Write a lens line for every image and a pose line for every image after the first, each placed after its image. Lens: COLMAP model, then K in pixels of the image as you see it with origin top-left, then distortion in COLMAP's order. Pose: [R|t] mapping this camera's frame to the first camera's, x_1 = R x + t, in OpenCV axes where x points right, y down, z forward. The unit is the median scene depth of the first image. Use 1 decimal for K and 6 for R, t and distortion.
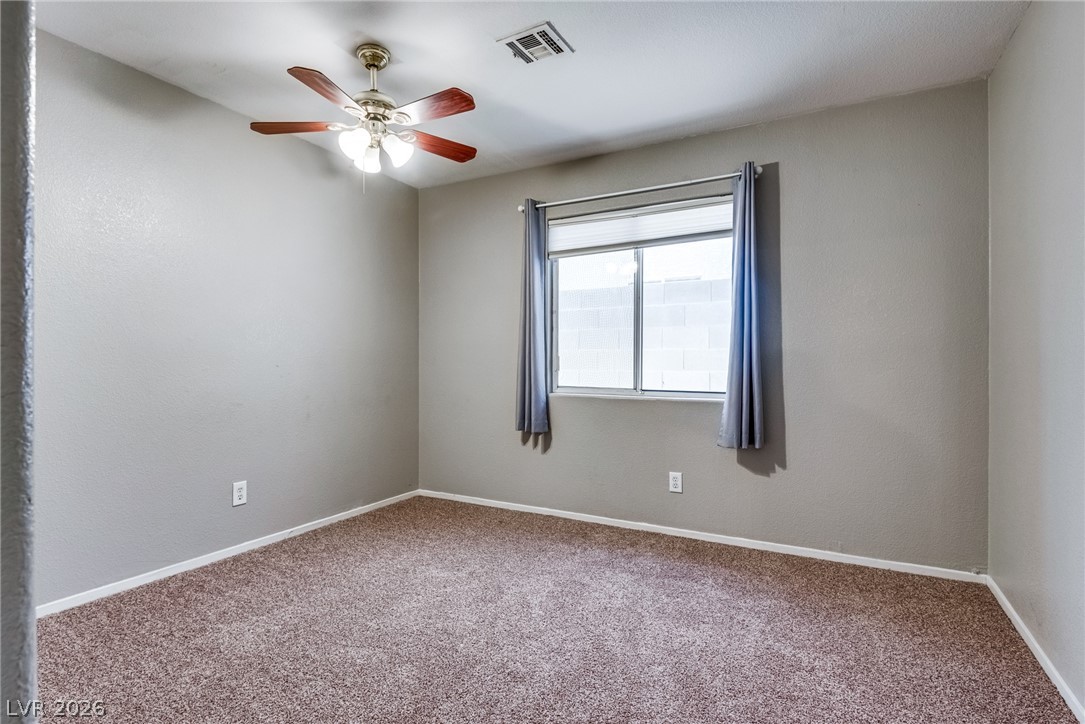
lens RADIAL K [[531.5, 0, 542.5], [0, 531.5, 362.0], [0, 0, 1]] dist [0.004868, -0.000147]
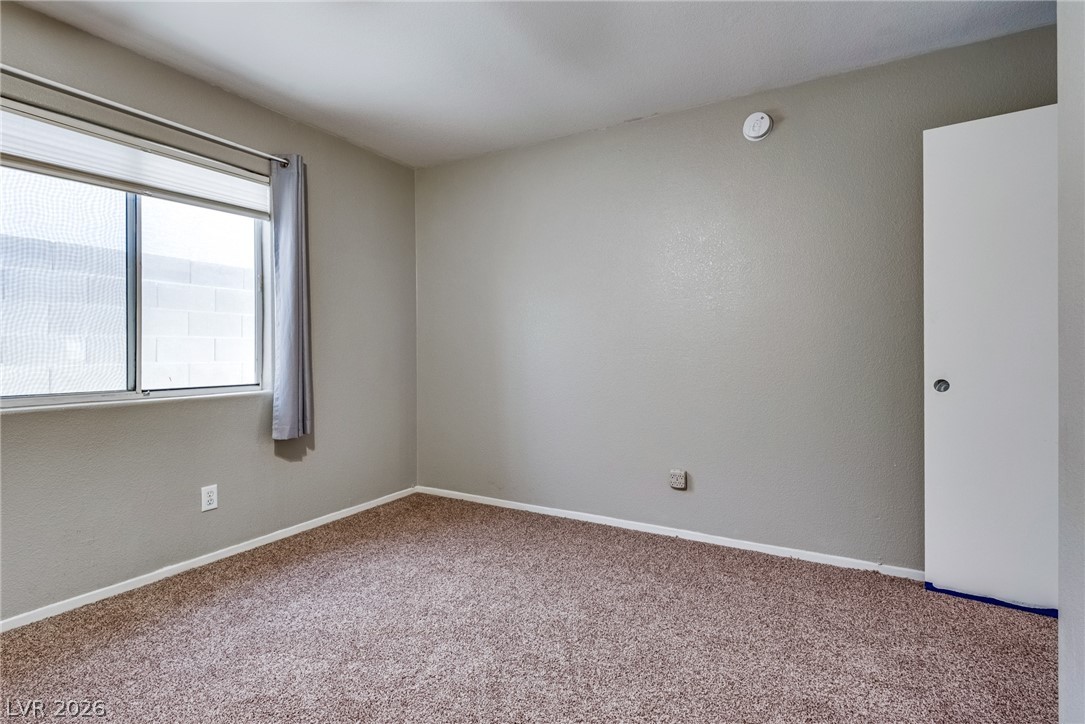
lens RADIAL K [[498.1, 0, 536.3], [0, 498.1, 345.8], [0, 0, 1]] dist [-0.000149, -0.000033]
pose [[0.059295, 0.002820, 0.998237, -0.517968], [0.000717, 0.999996, -0.002868, -0.007295], [-0.998240, 0.000885, 0.059292, 0.472090]]
